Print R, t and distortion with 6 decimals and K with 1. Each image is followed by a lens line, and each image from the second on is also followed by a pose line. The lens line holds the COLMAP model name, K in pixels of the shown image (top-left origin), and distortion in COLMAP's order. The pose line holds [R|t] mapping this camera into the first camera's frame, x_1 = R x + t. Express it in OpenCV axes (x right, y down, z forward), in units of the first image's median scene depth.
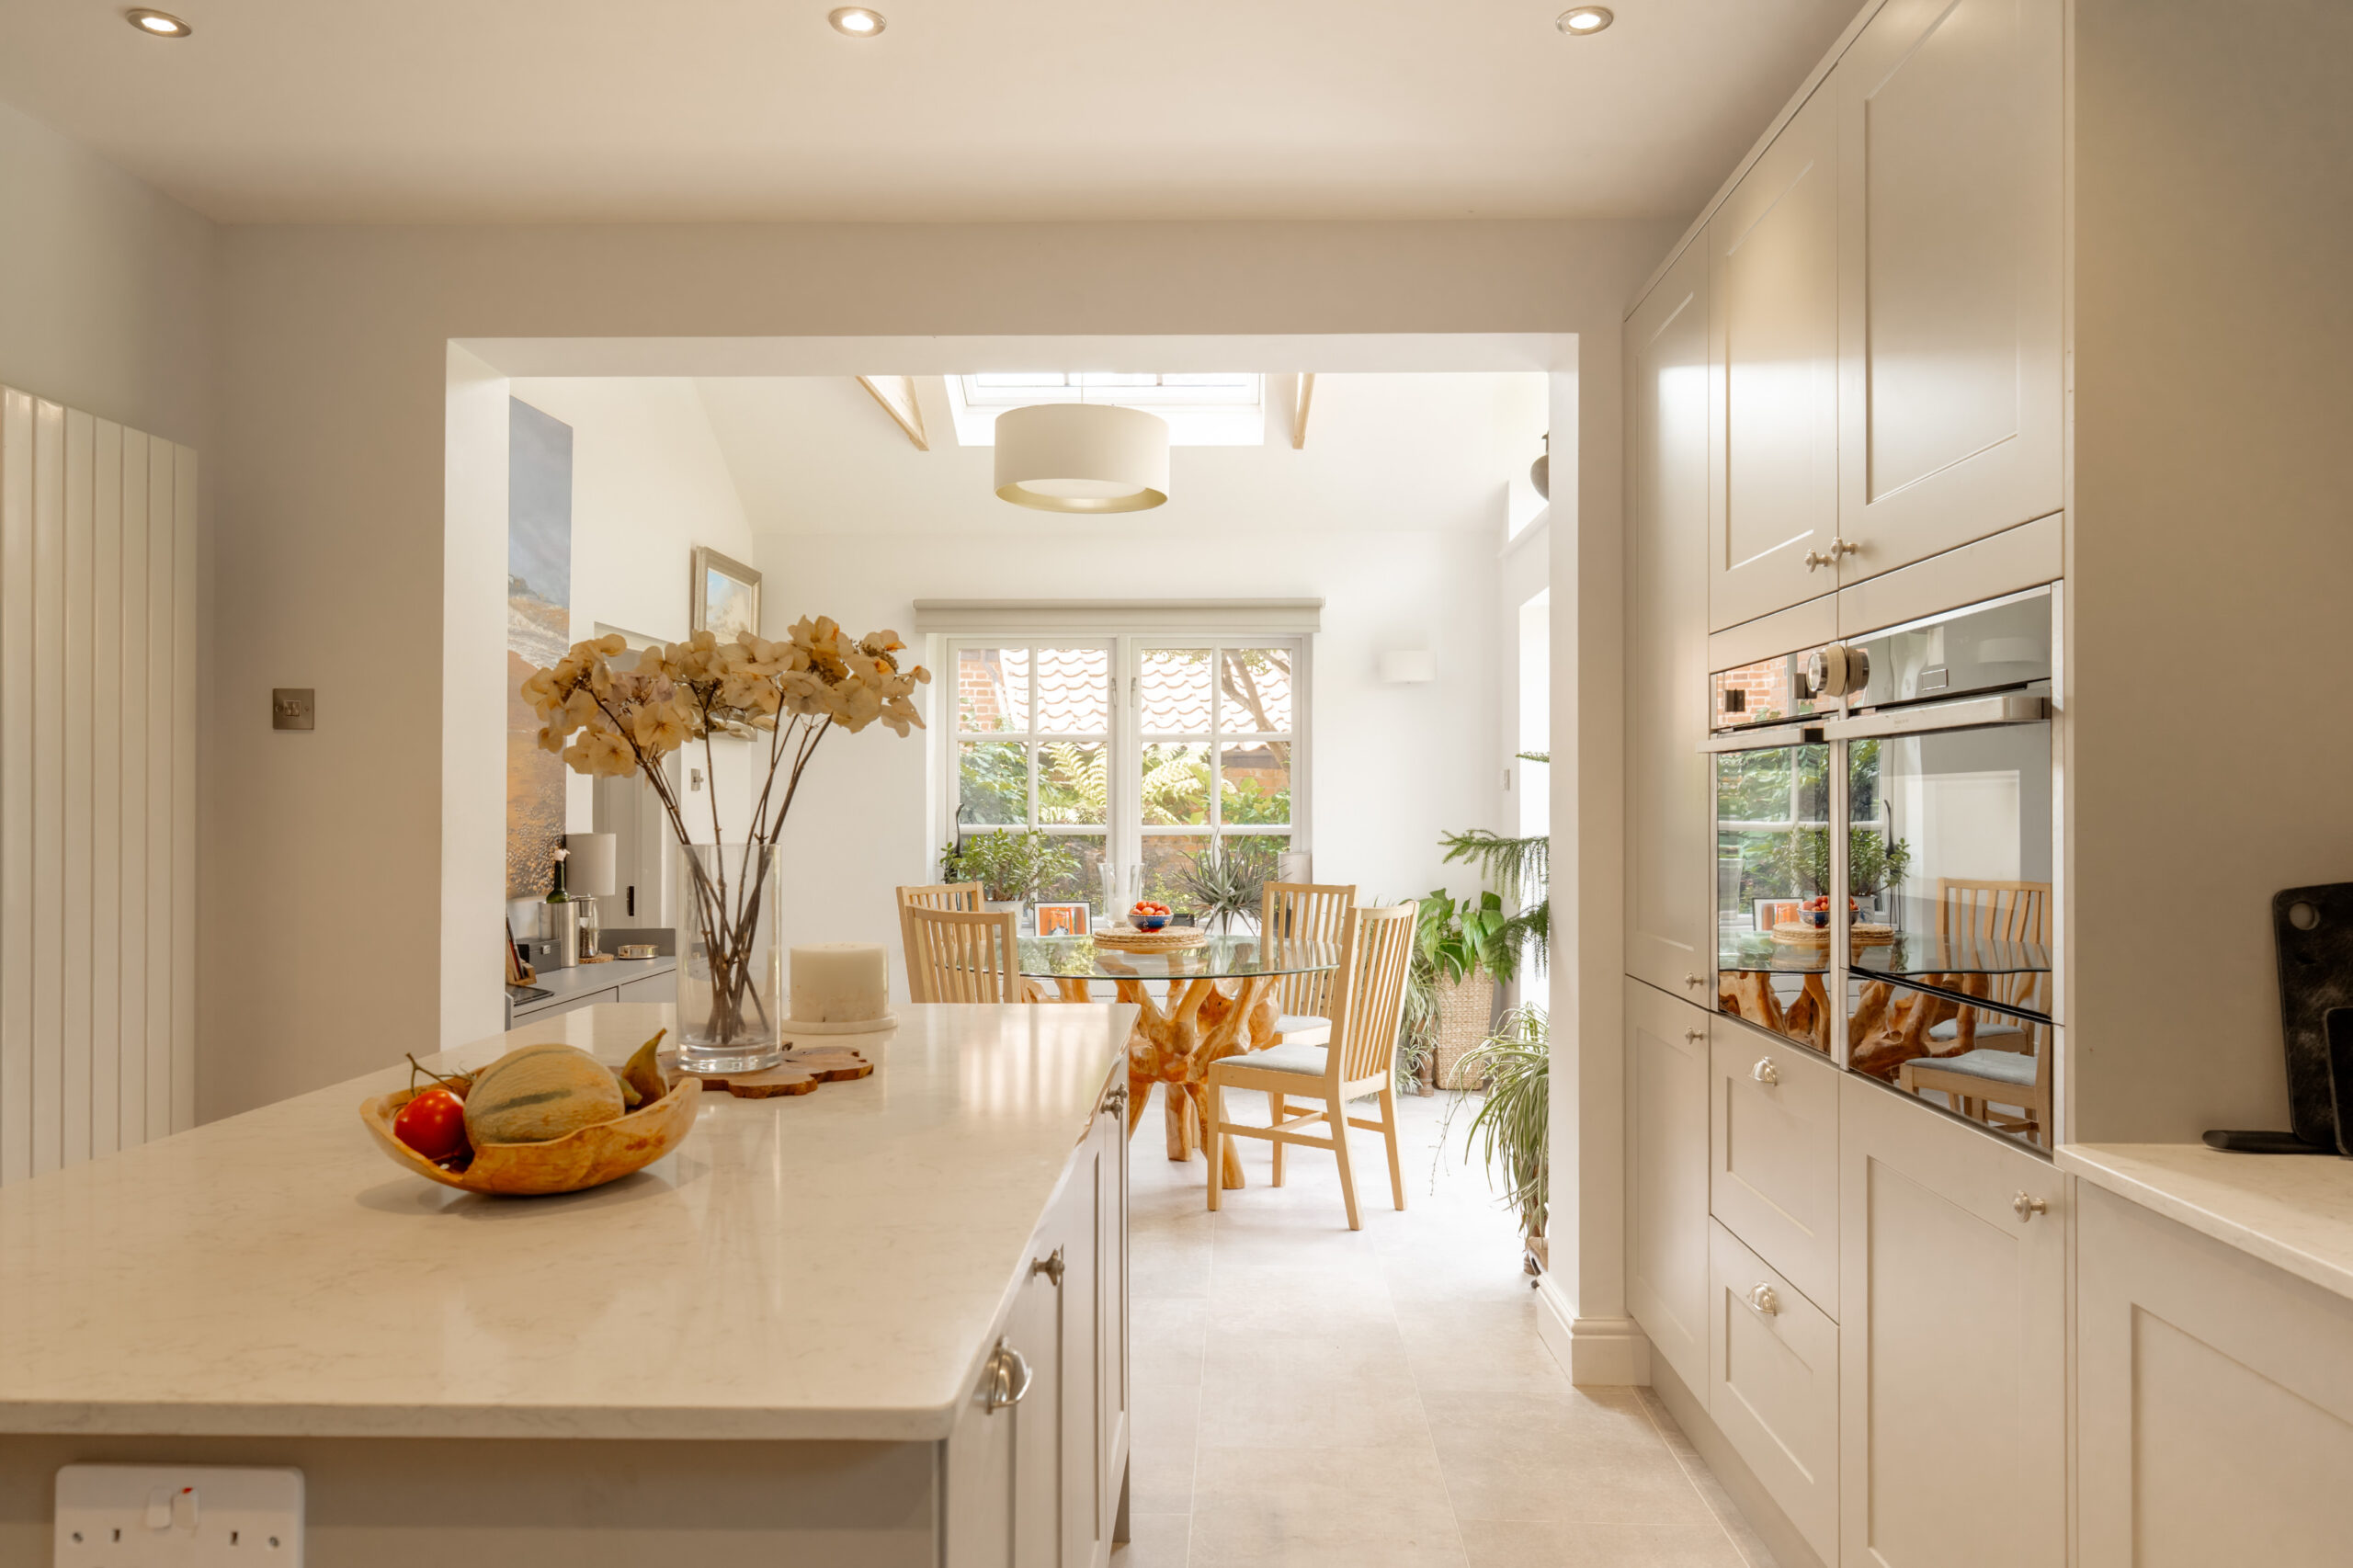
lens RADIAL K [[1630.8, 0, 1176.5], [0, 1630.8, 784.0], [0, 0, 1]] dist [-0.003291, -0.000324]
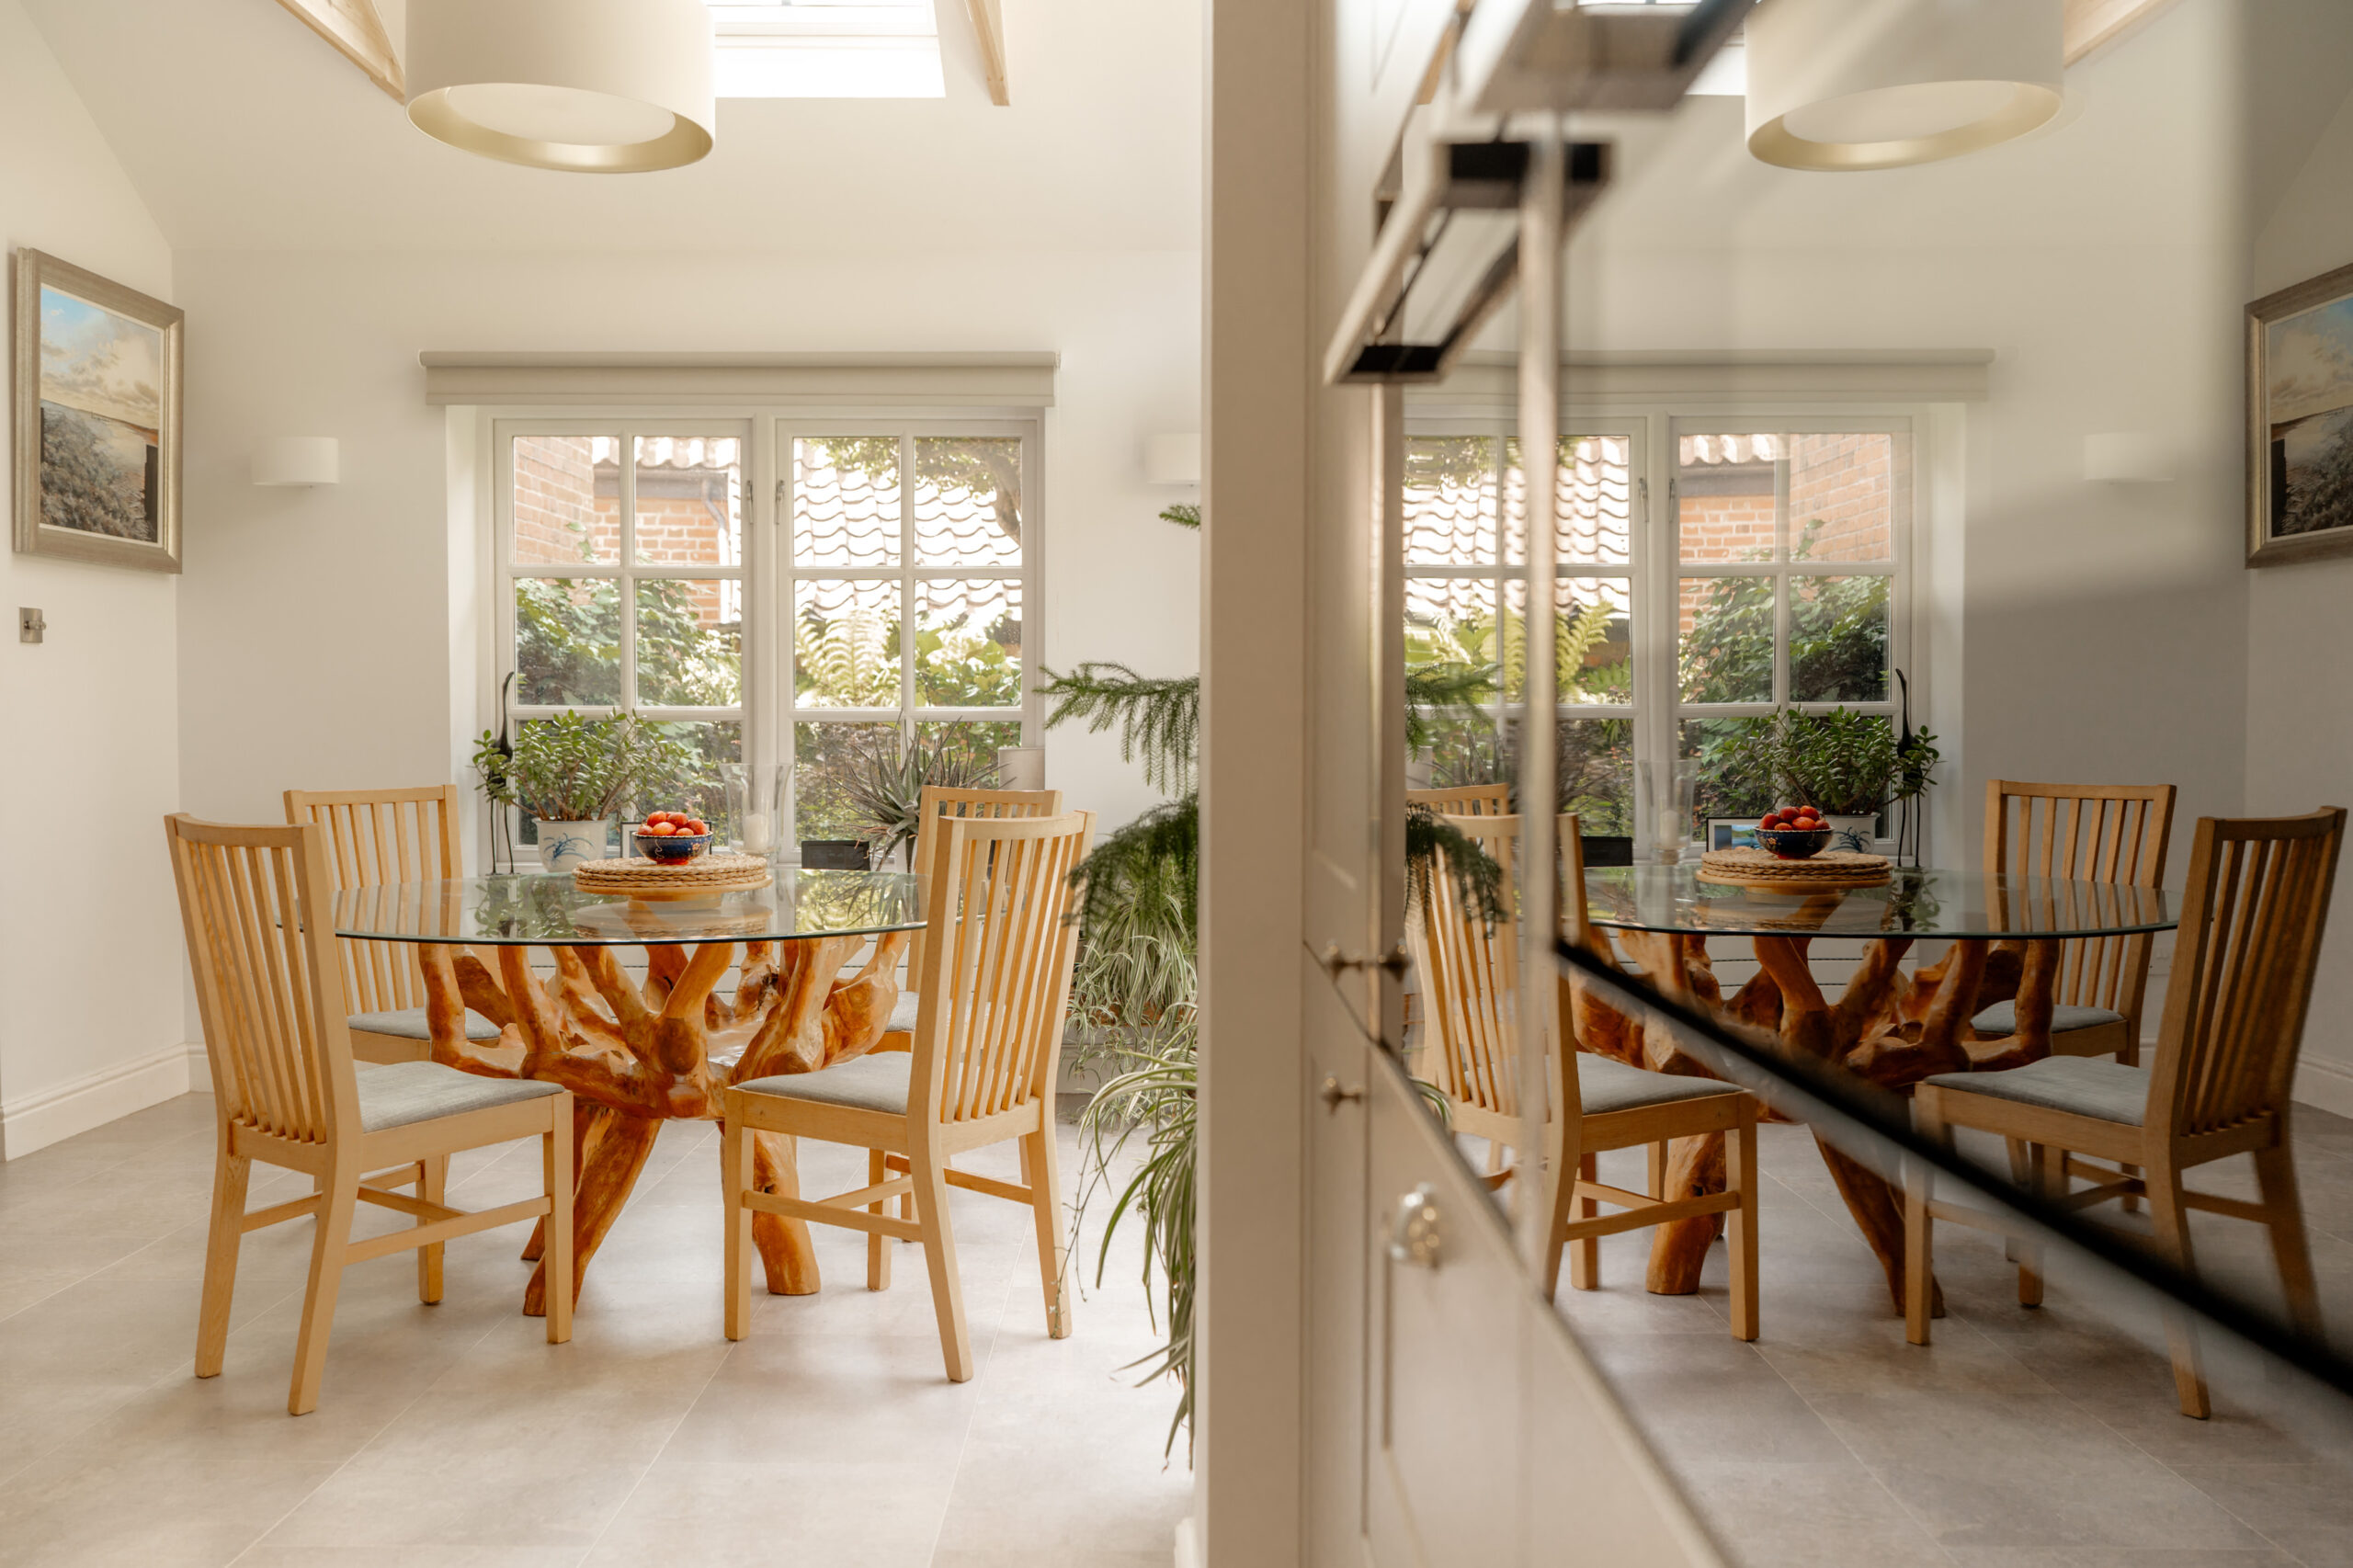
lens RADIAL K [[1990.4, 0, 1131.9], [0, 1990.4, 757.6], [0, 0, 1]] dist [-0.005229, -0.001441]
pose [[0.999779, 0.000360, 0.021005, 0.137386], [-0.001017, 0.999509, 0.031309, 0.029031], [-0.020984, -0.031323, 0.999289, 0.272312]]
